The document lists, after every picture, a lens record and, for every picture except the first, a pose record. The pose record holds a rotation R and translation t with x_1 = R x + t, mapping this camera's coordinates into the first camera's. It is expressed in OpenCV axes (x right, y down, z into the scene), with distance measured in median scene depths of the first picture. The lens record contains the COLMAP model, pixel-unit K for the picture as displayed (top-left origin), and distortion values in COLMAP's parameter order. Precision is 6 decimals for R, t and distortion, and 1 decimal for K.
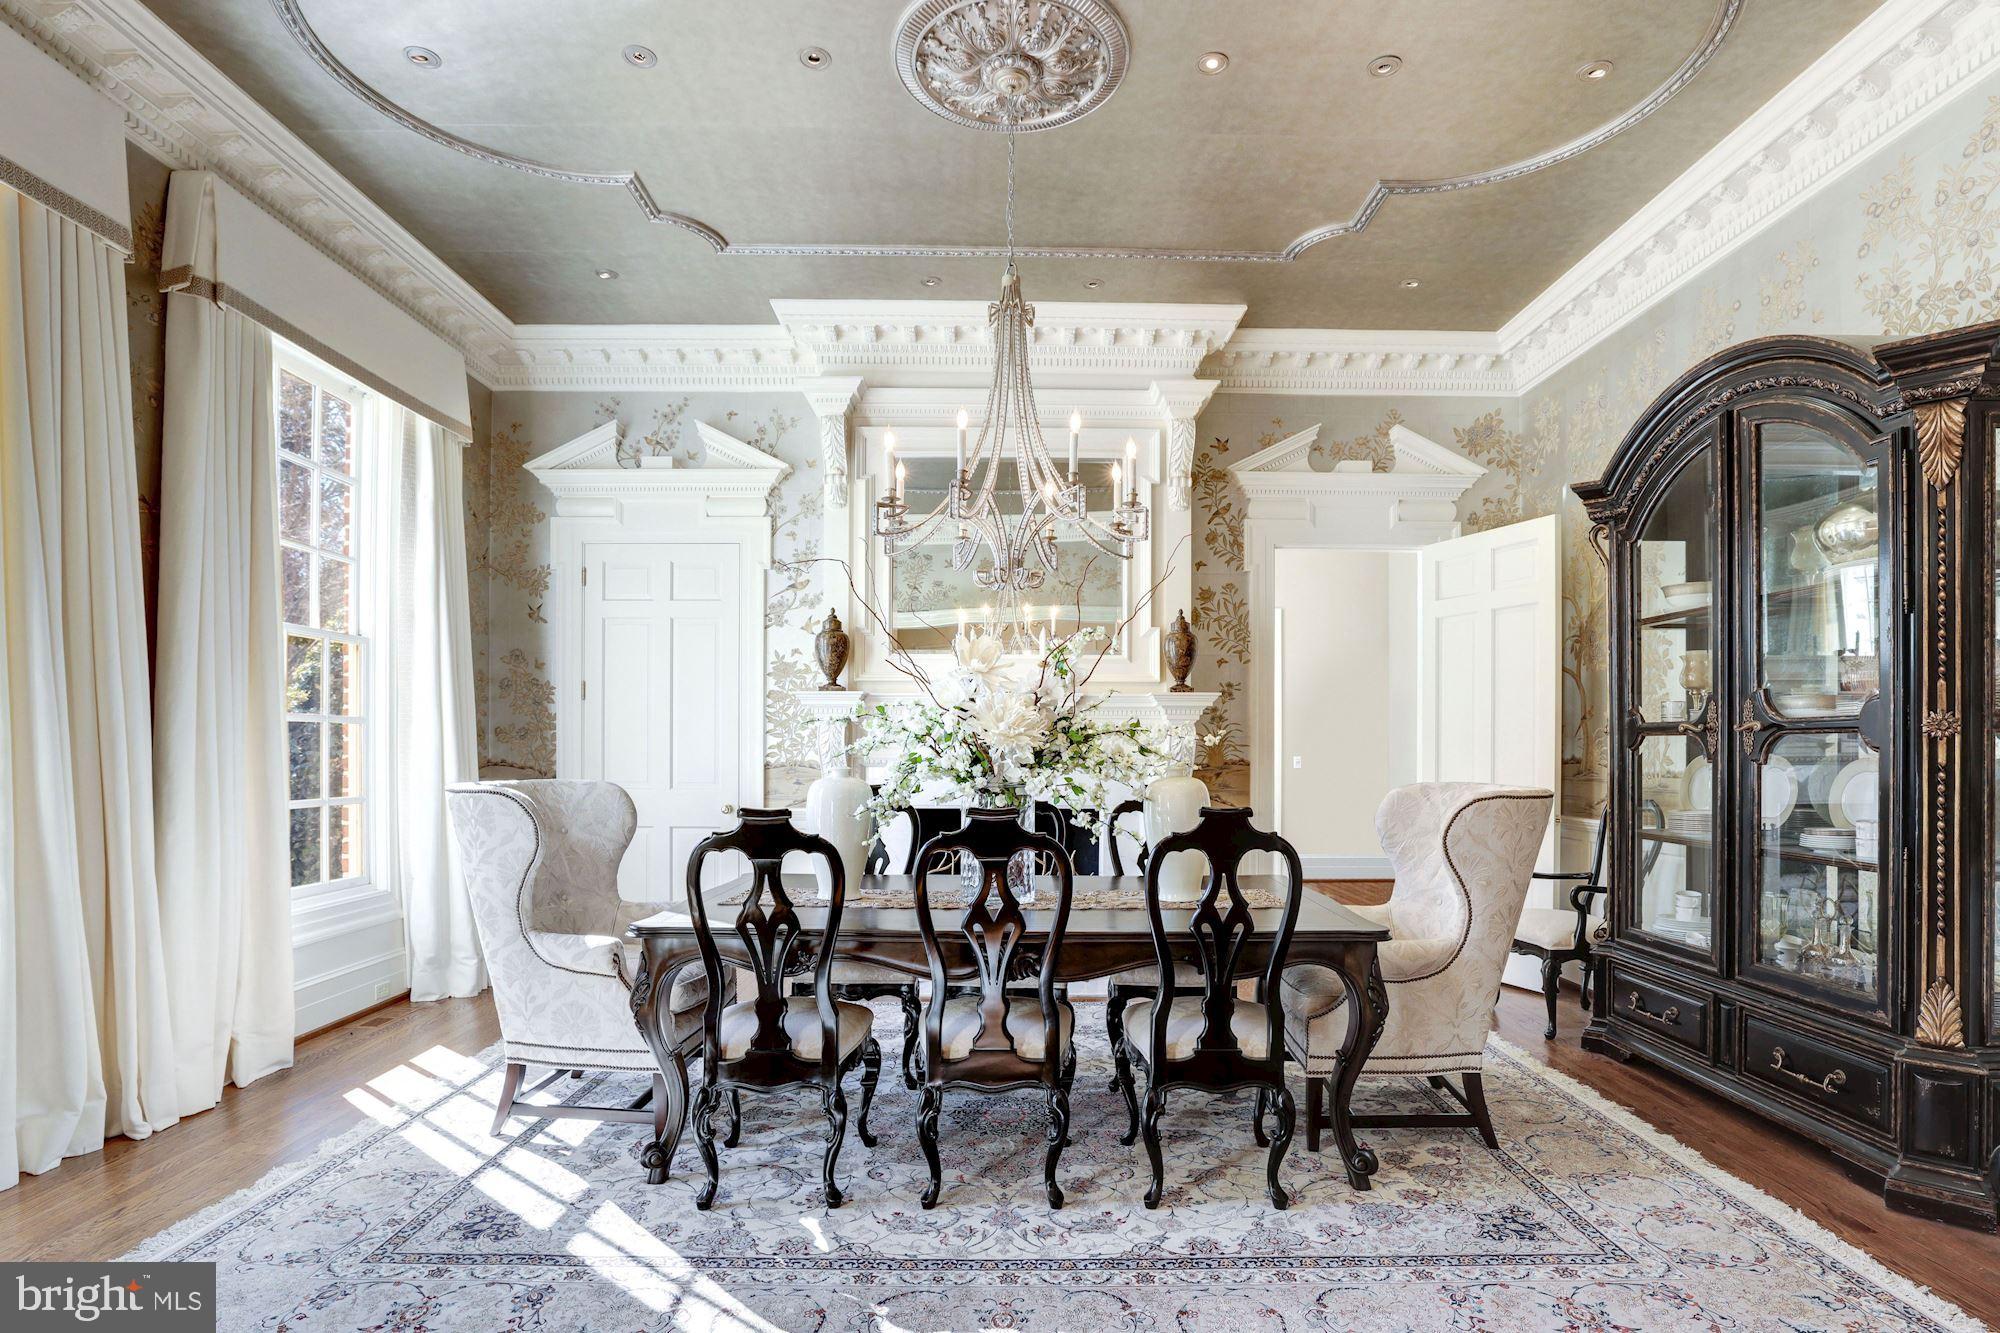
lens RADIAL K [[975.1, 0, 984.0], [0, 975.1, 747.3], [0, 0, 1]] dist [-0.031298, 0.003340]
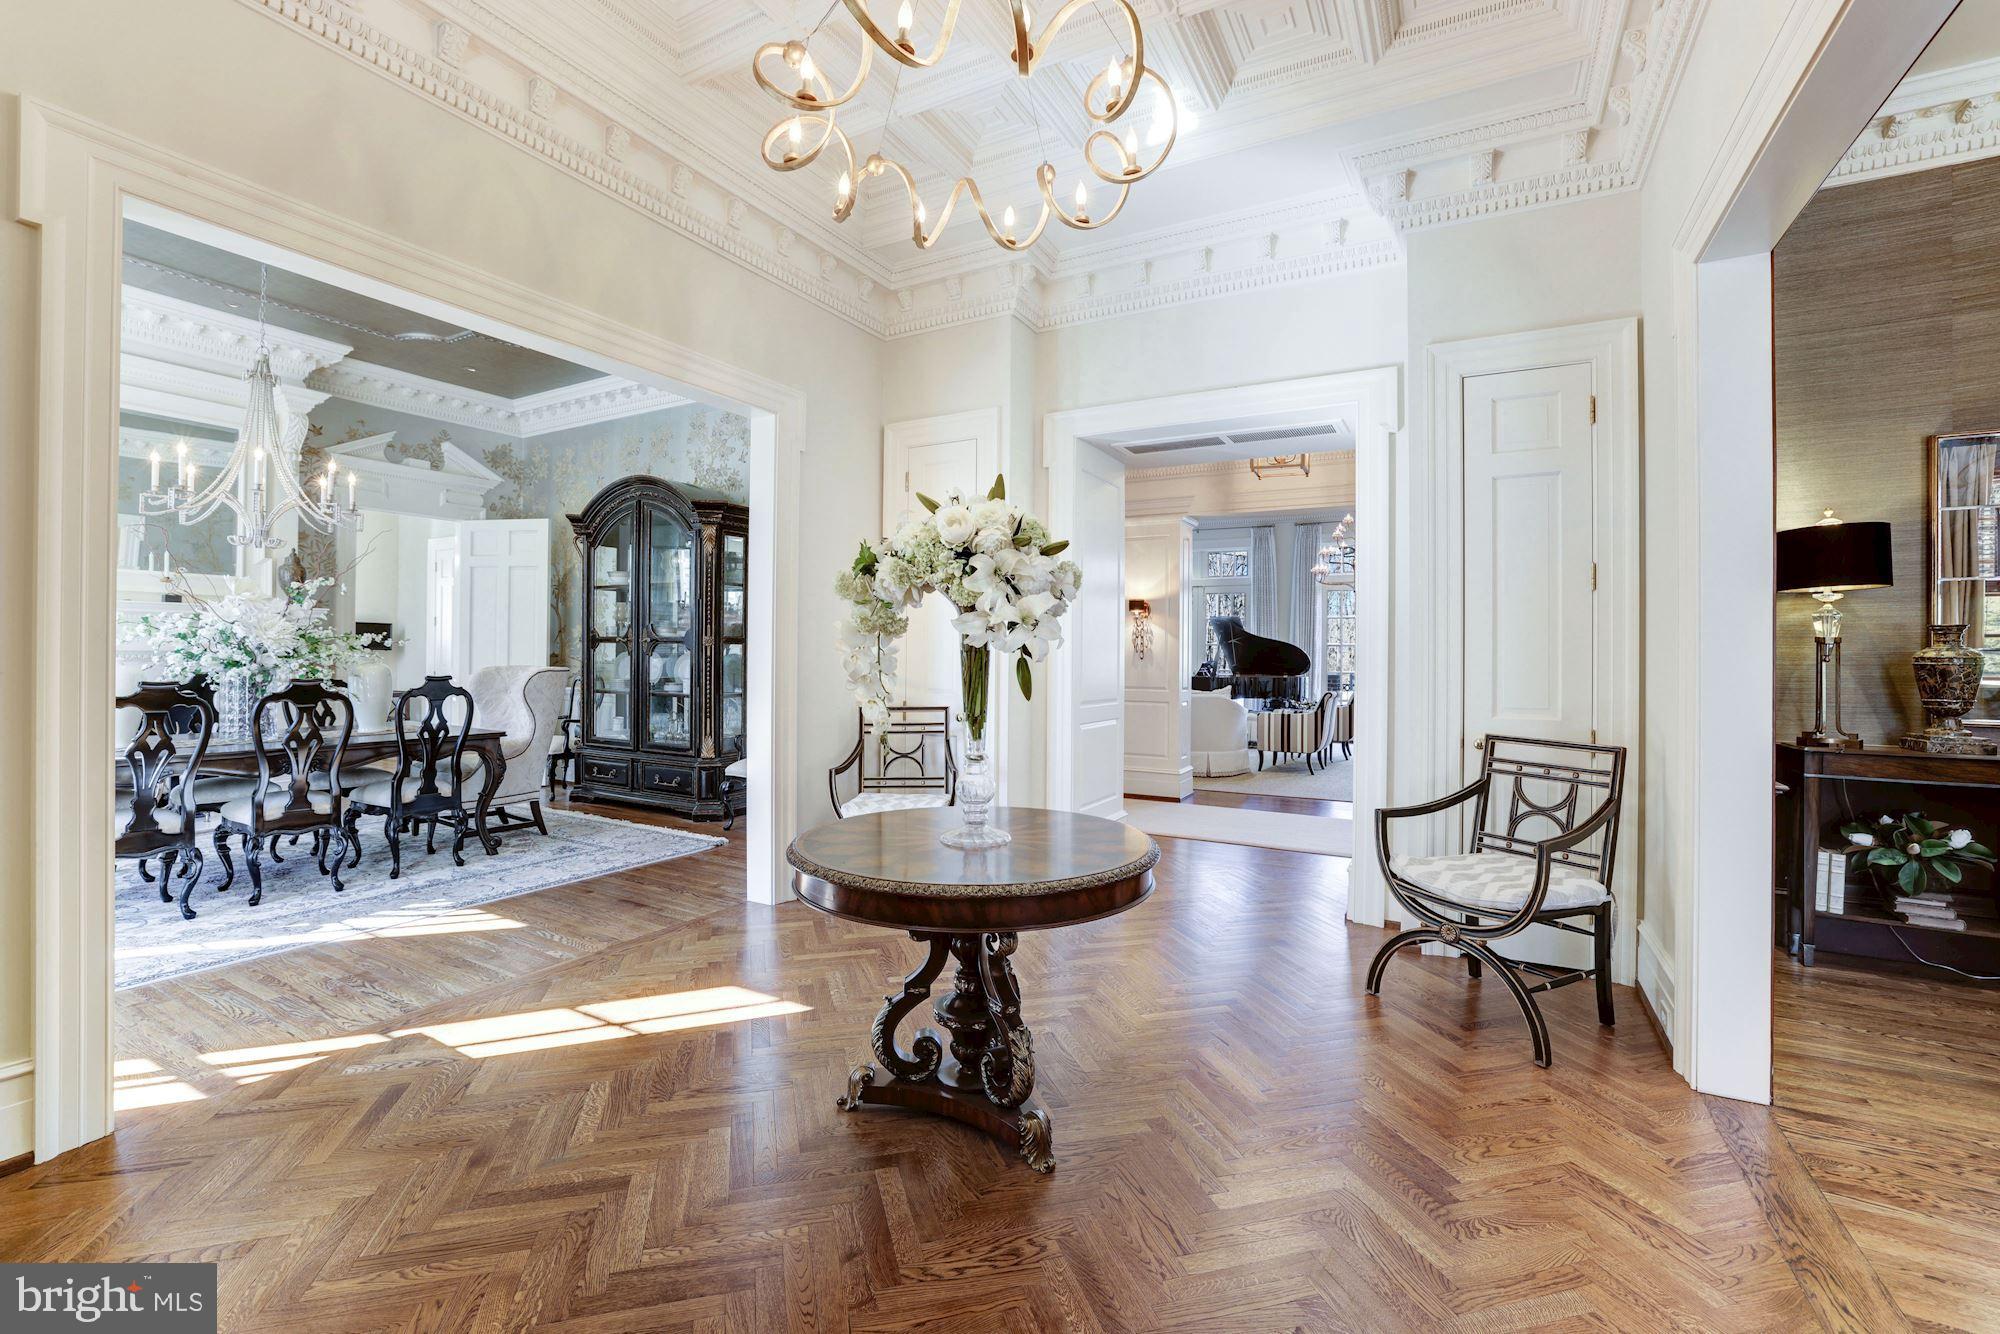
lens RADIAL K [[855.4, 0, 999.3], [0, 855.4, 652.9], [0, 0, 1]] dist [0.001490, -0.000223]
pose [[0.462802, 0.001868, 0.886460, -0.567012], [-0.006001, 0.999981, 0.001026, 0.002347], [-0.886441, -0.005794, 0.462805, -0.636869]]
